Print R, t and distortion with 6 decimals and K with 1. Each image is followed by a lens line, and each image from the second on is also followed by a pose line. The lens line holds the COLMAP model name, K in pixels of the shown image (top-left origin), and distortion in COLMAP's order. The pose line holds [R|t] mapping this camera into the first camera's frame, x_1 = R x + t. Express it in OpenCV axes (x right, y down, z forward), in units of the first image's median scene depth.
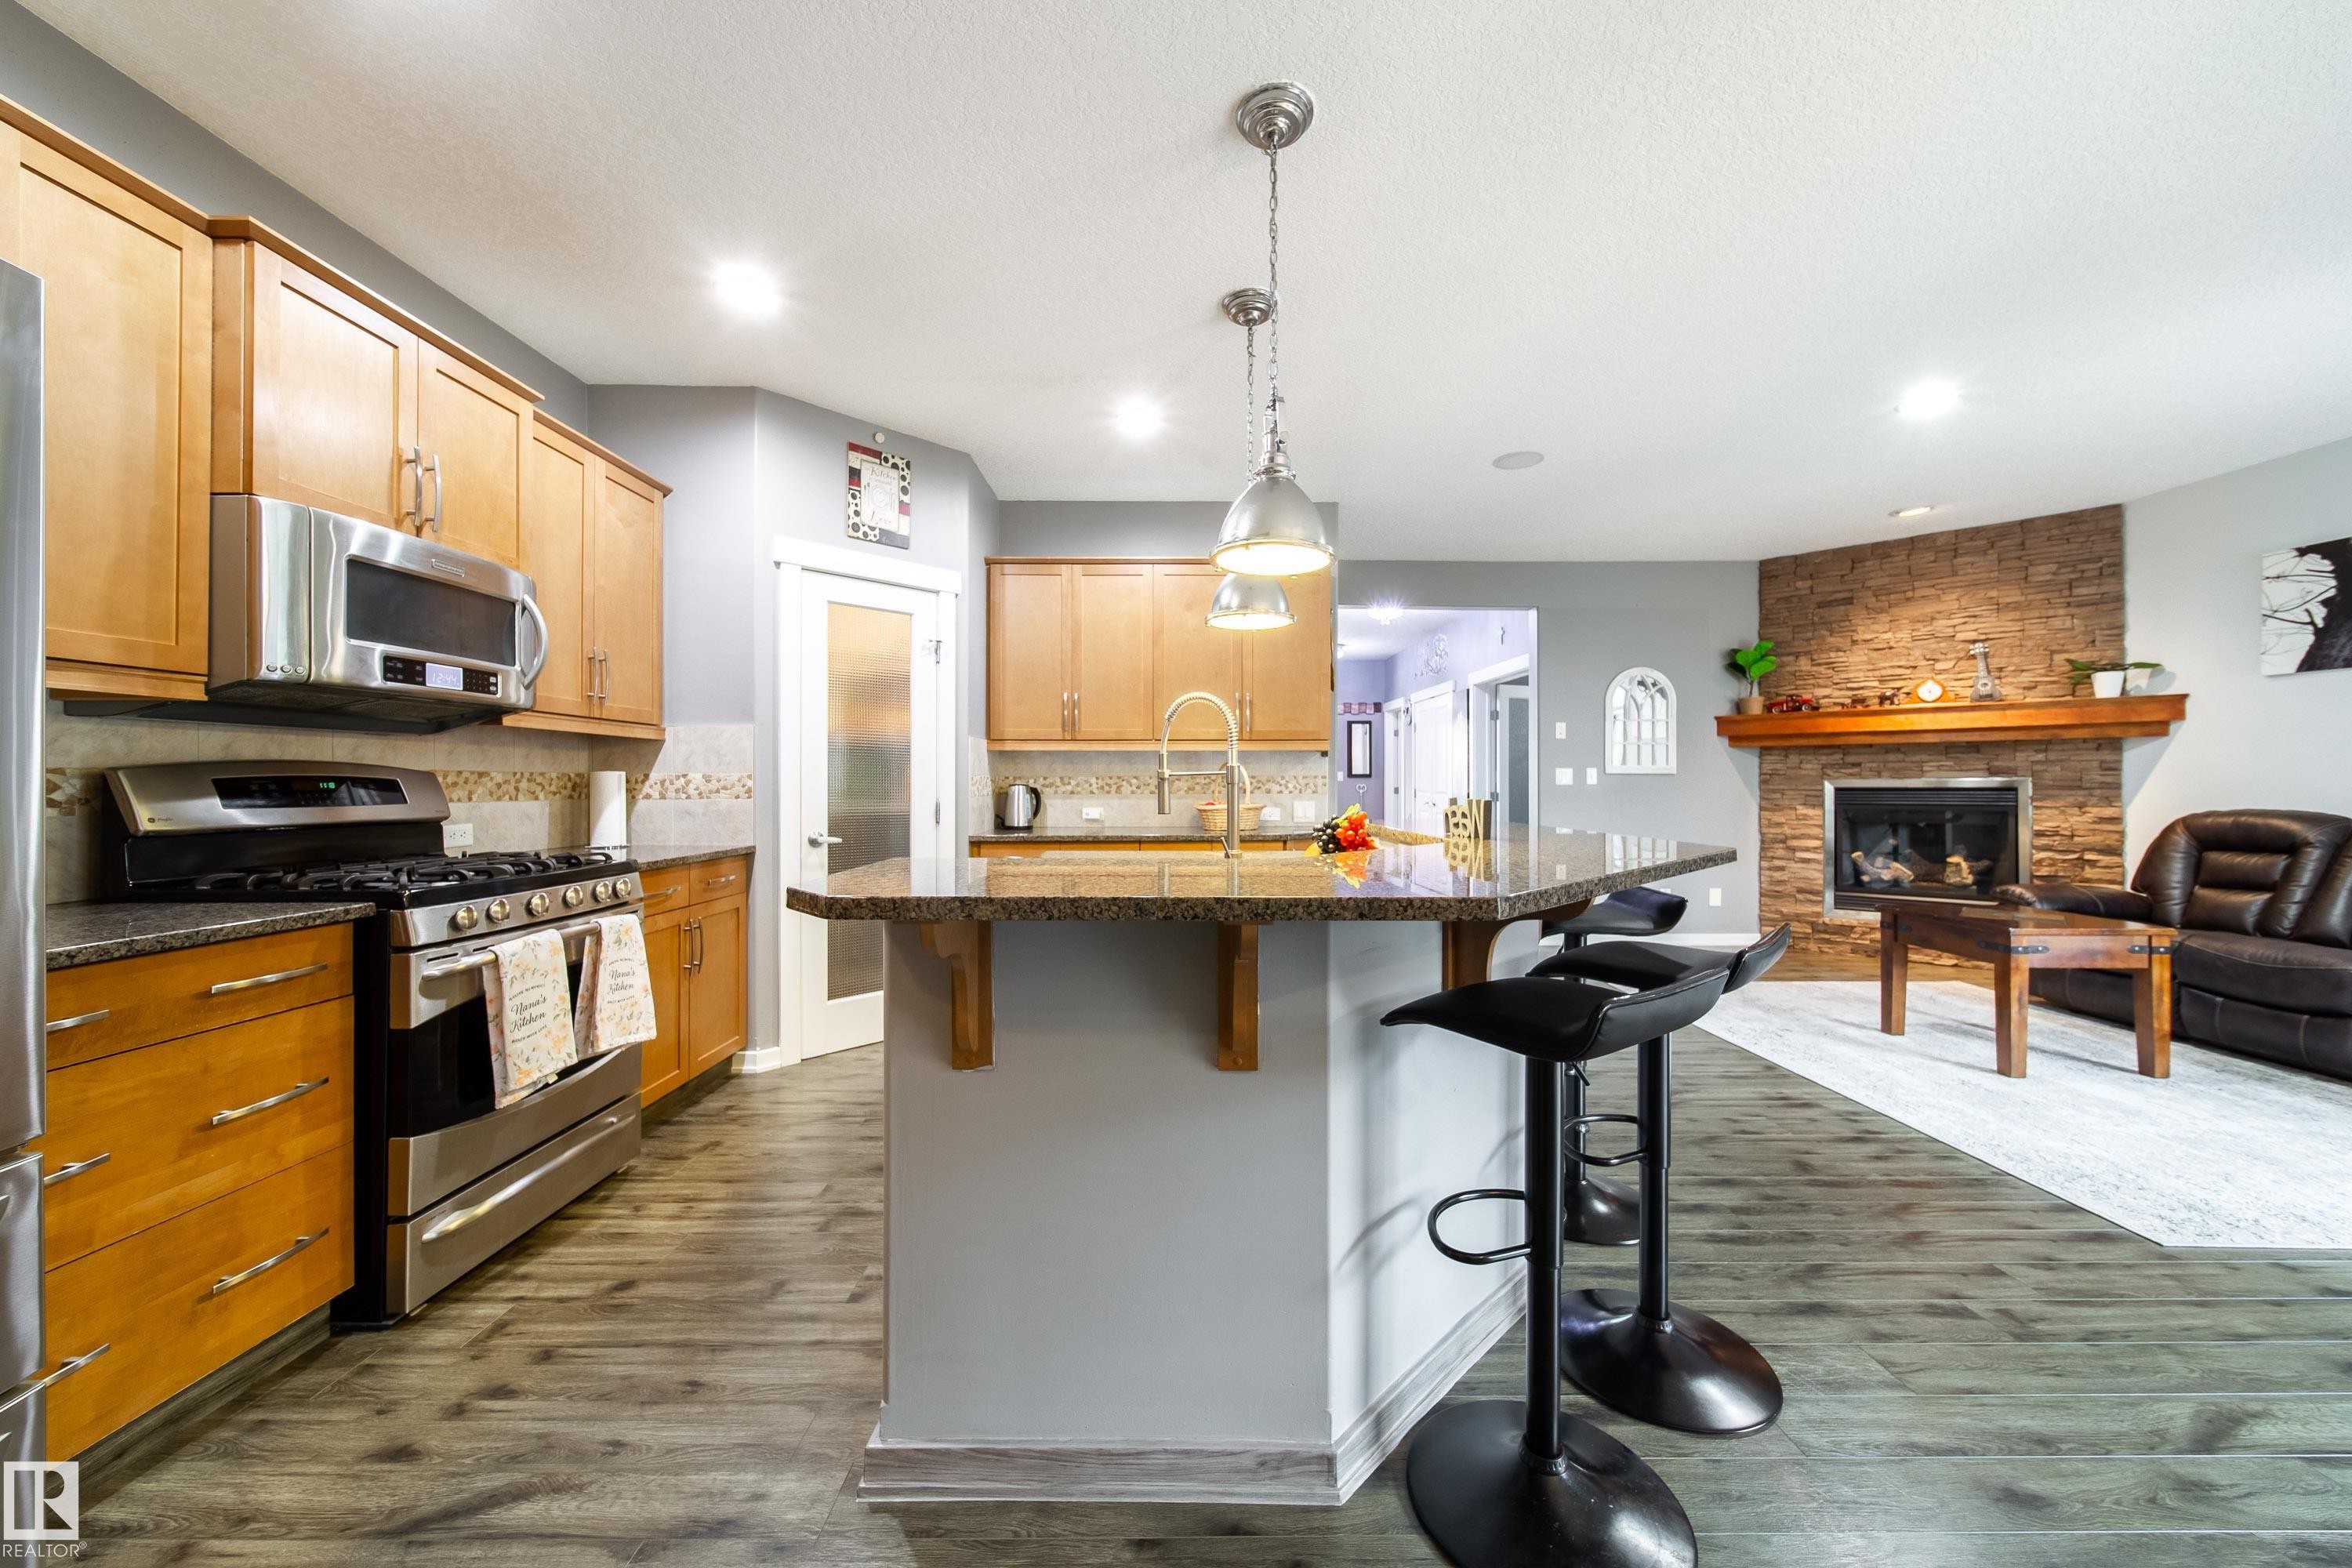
lens RADIAL K [[841.7, 0, 1176.2], [0, 841.7, 780.3], [0, 0, 1]] dist [0.004559, 0.000069]
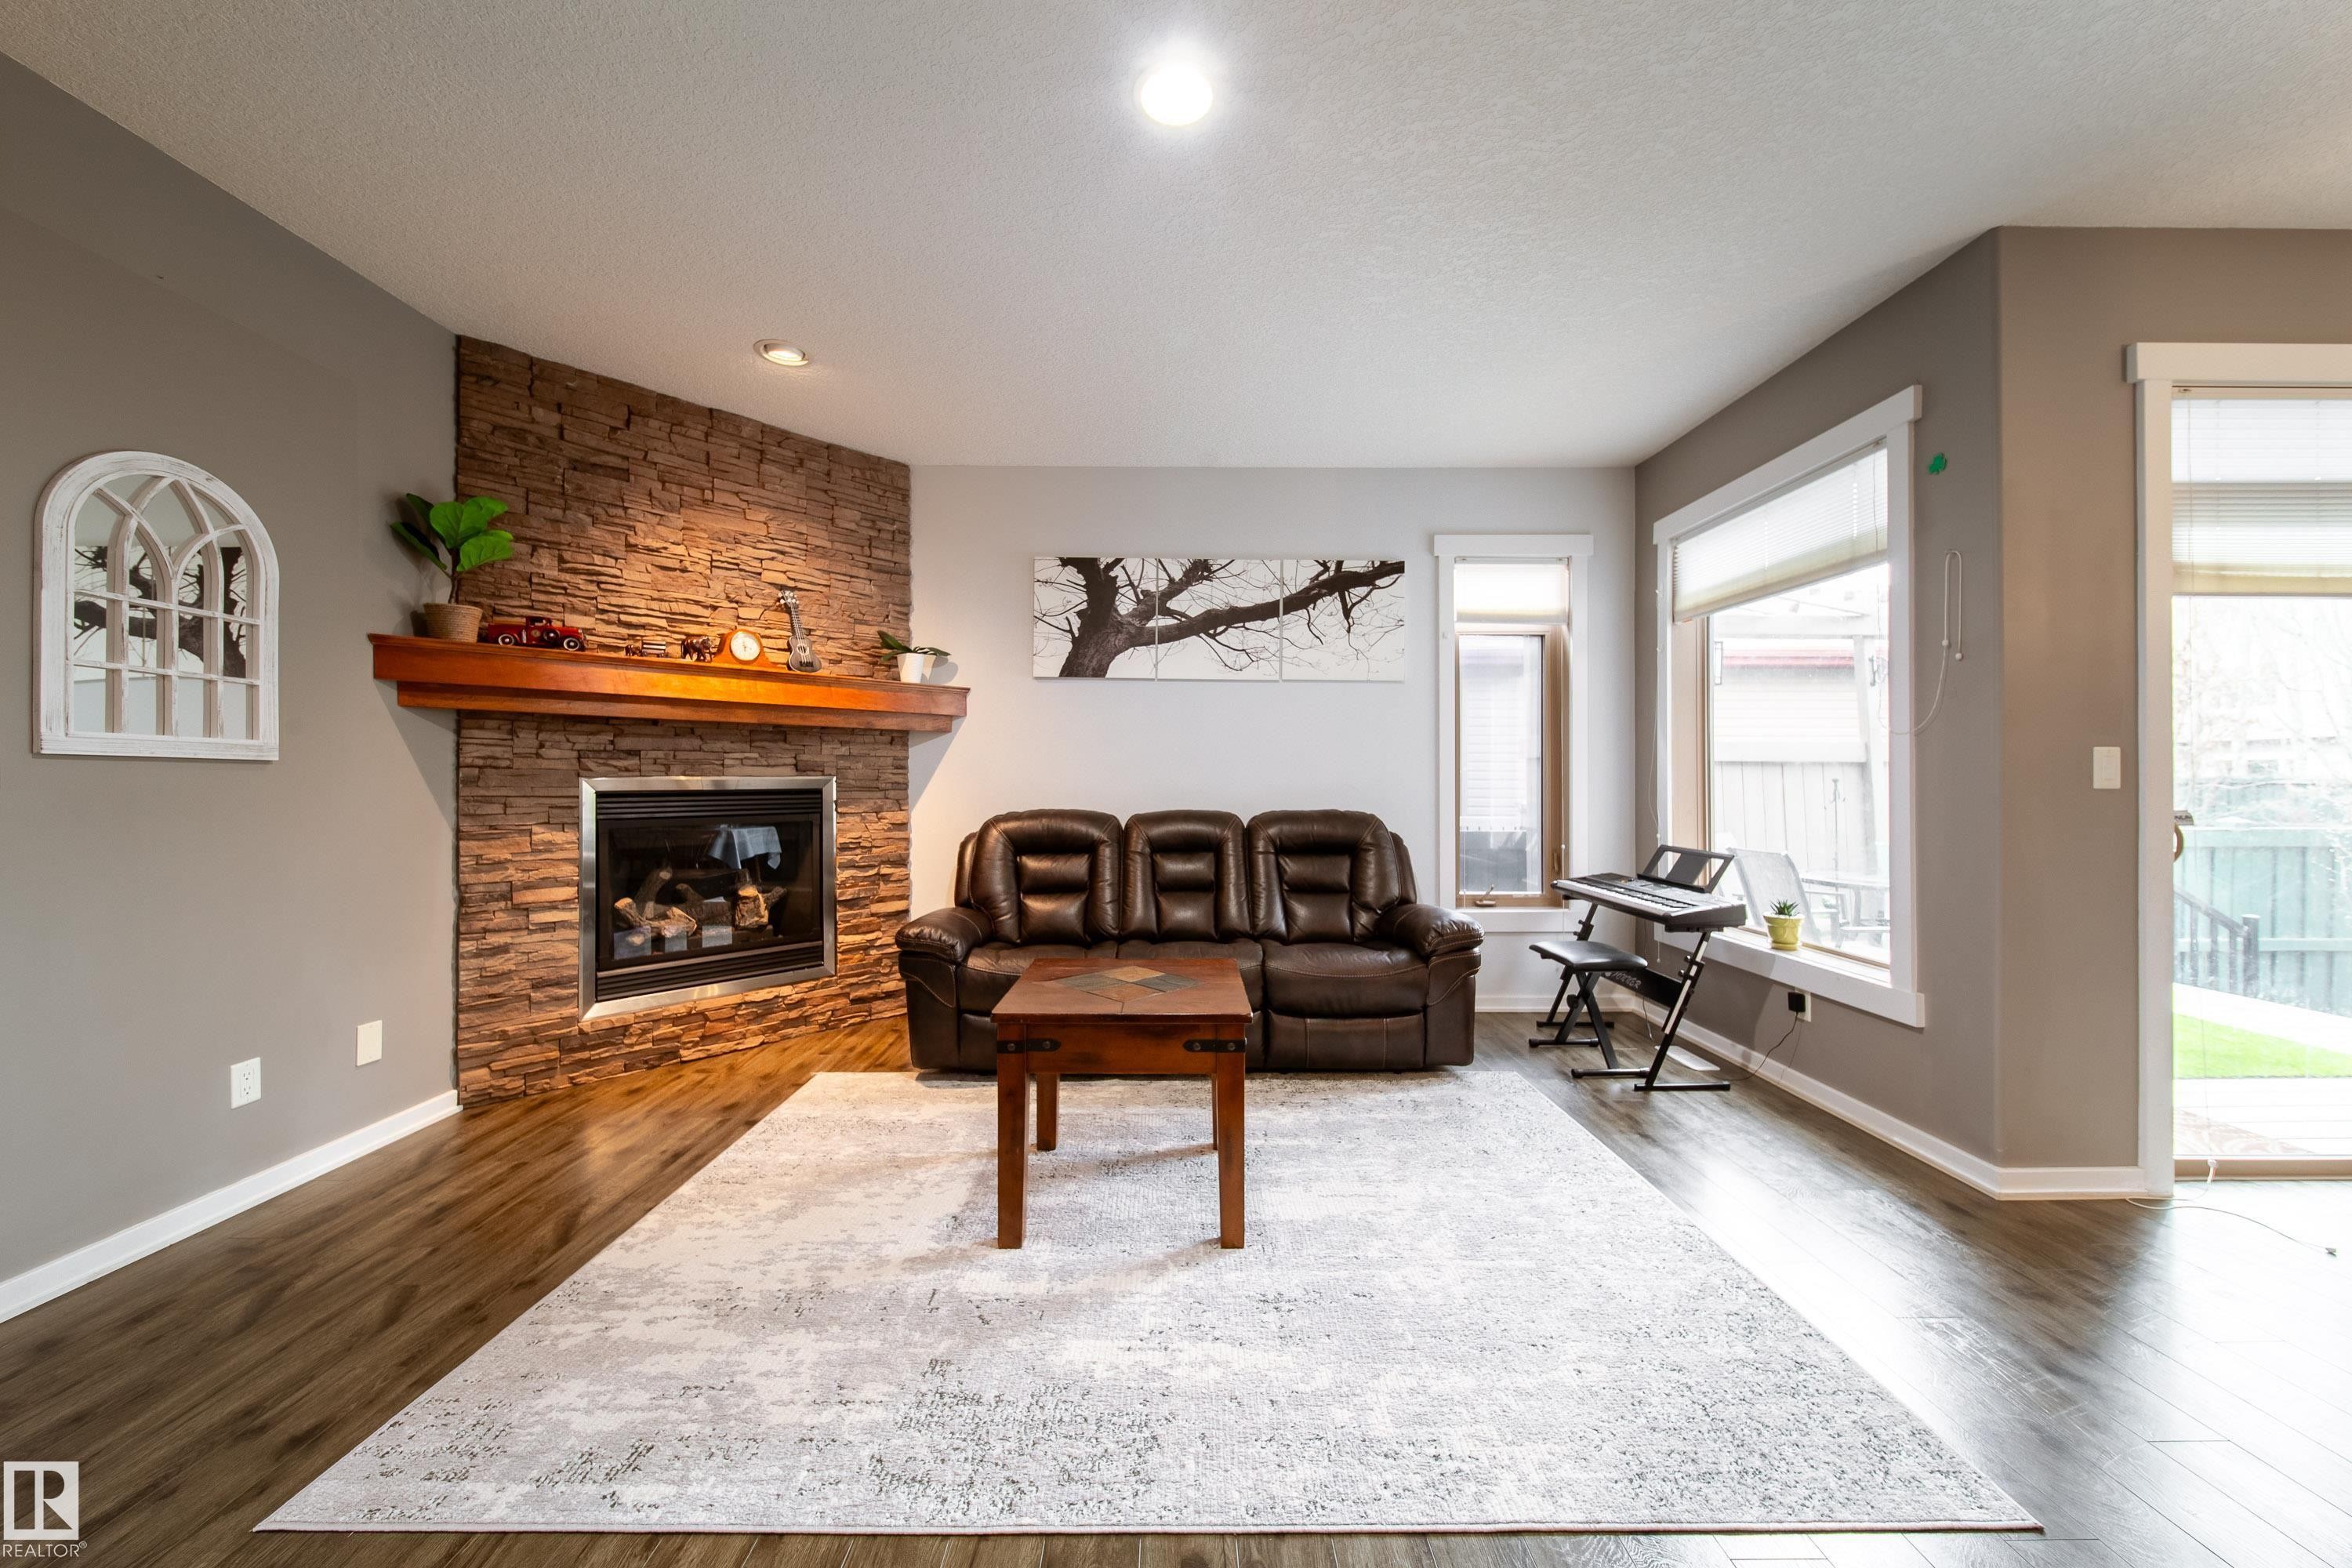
lens RADIAL K [[841.7, 0, 1176.2], [0, 841.7, 780.3], [0, 0, 1]] dist [0.004559, 0.000069]
pose [[-0.006337, 0.001882, 0.999978, 0.212245], [-0.002890, 0.999994, -0.001901, 0.000818], [-0.999976, -0.002902, -0.006331, 0.635918]]
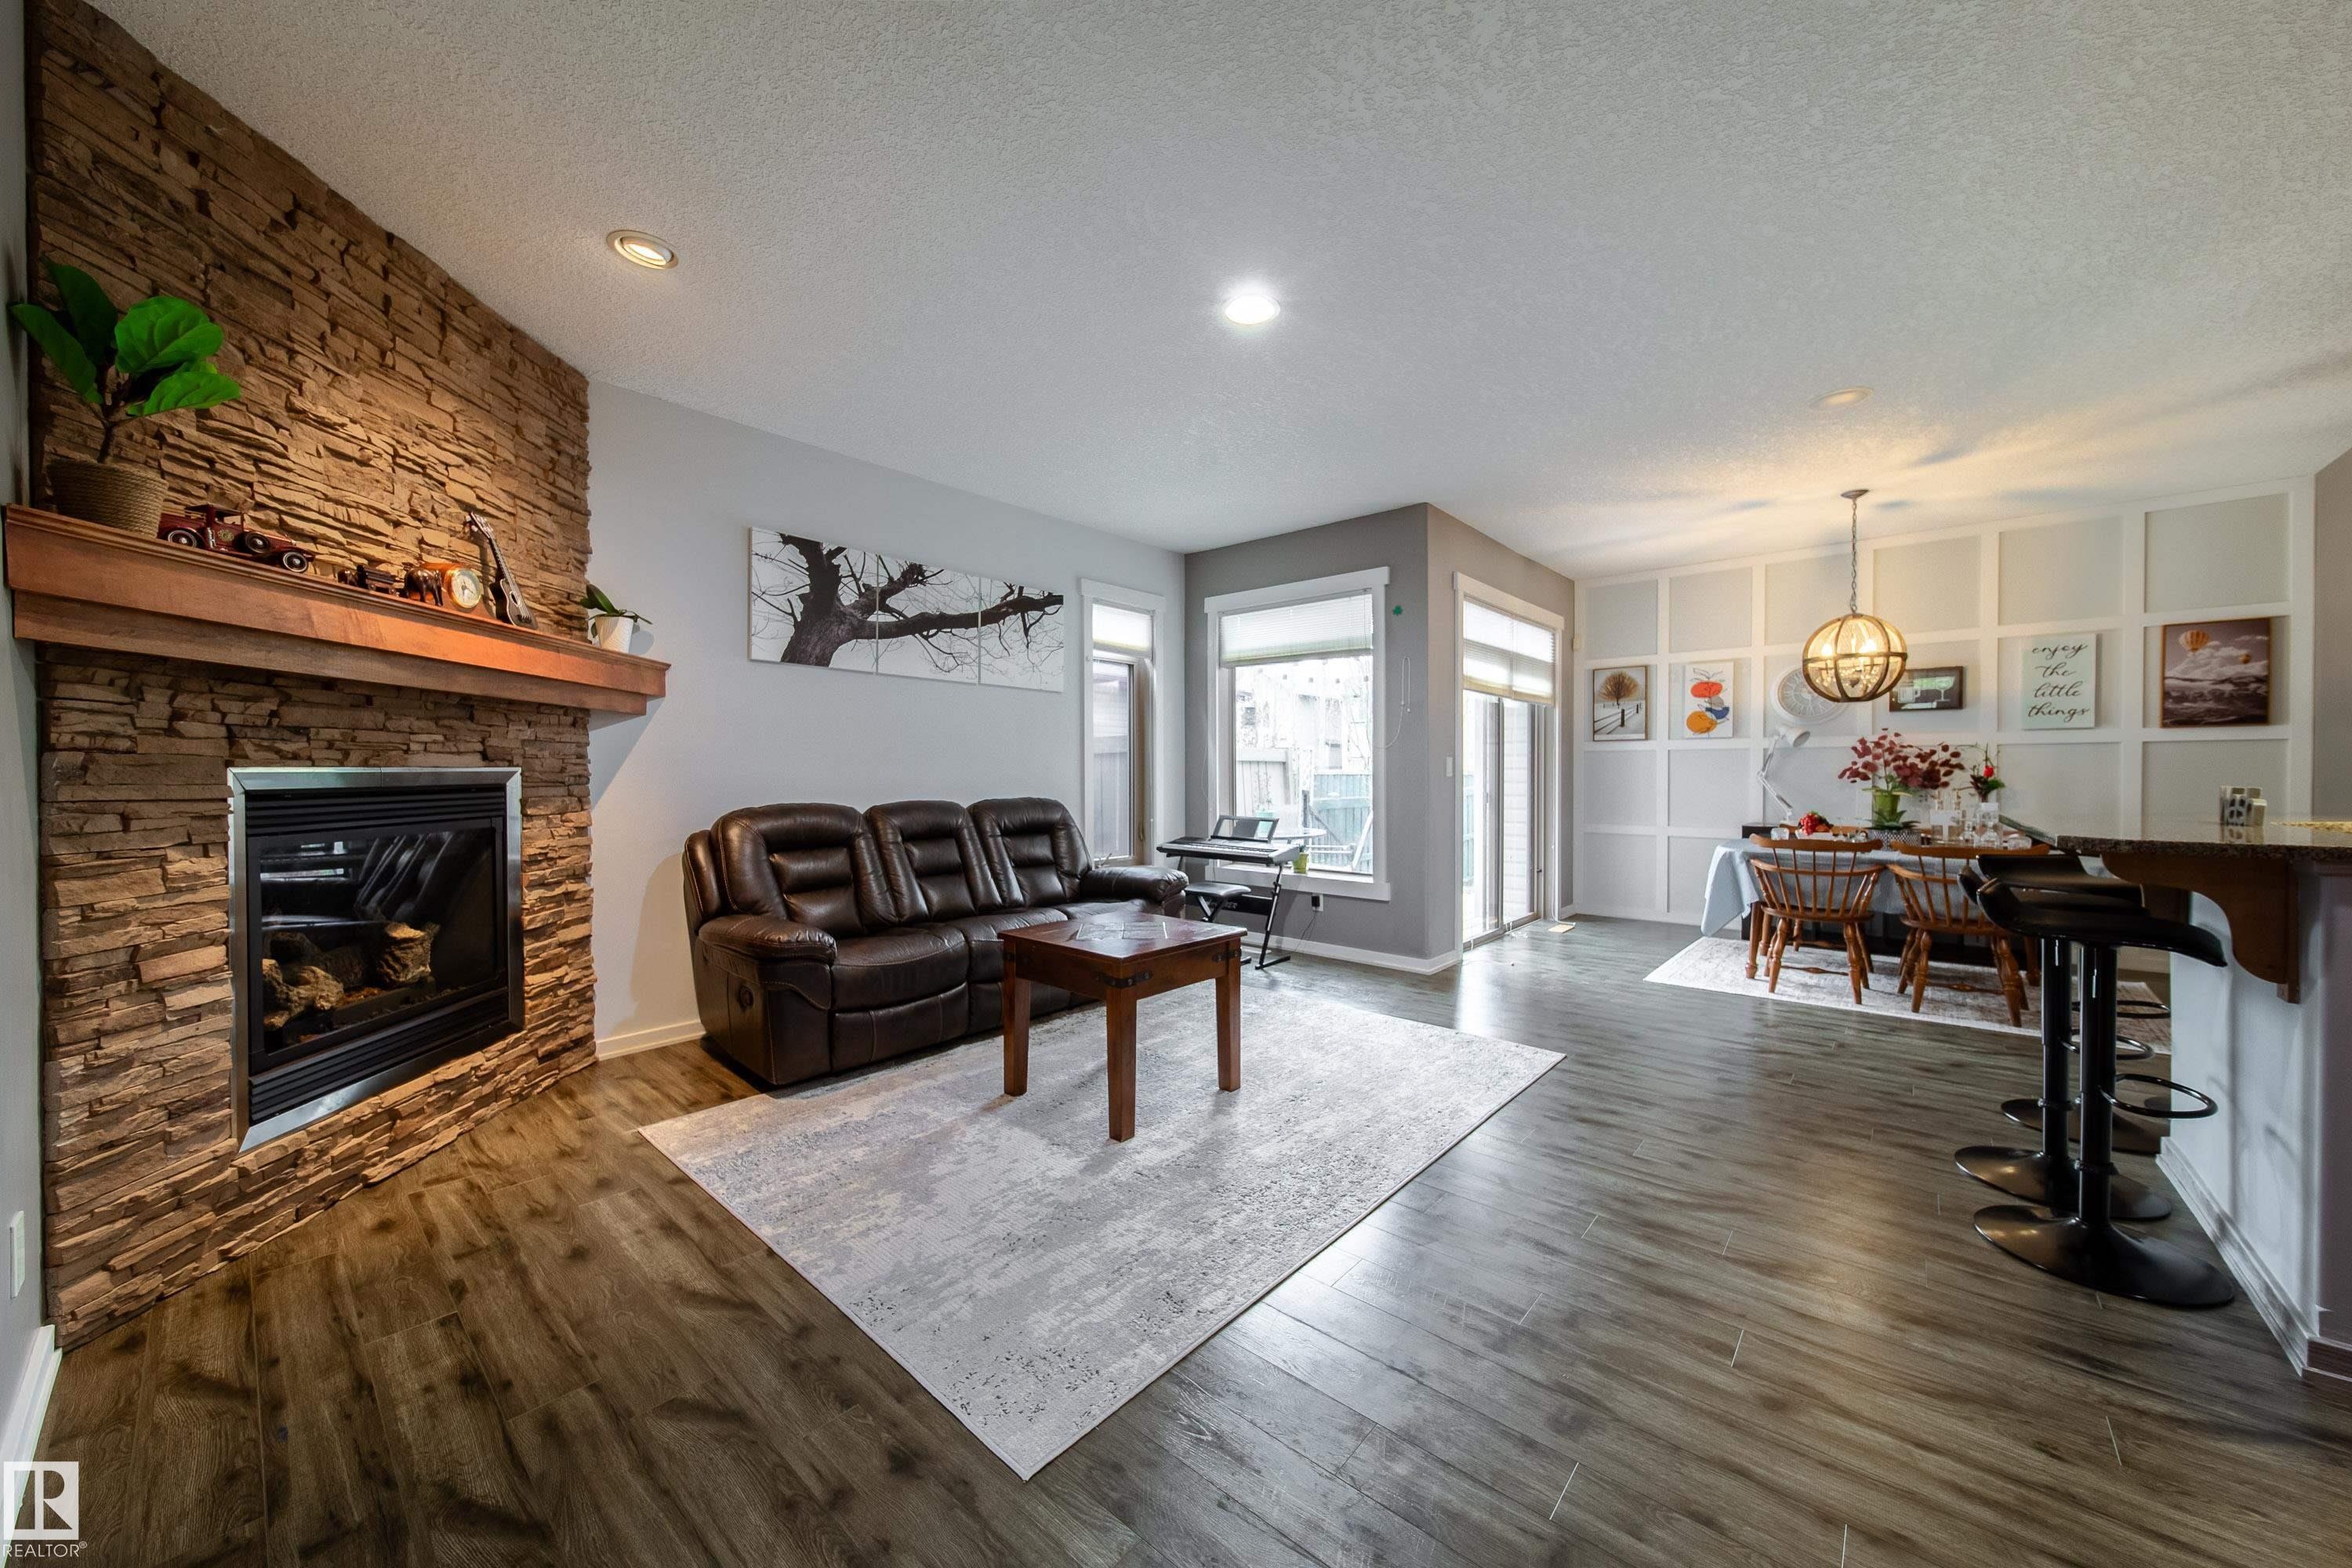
lens RADIAL K [[848.2, 0, 1173.1], [0, 848.2, 781.5], [0, 0, 1]] dist [0.001378, -0.000378]
pose [[-0.750936, -0.005126, 0.660356, 0.252729], [-0.000479, 0.999974, 0.007219, 0.001636], [-0.660375, 0.005105, -0.750918, 1.055425]]
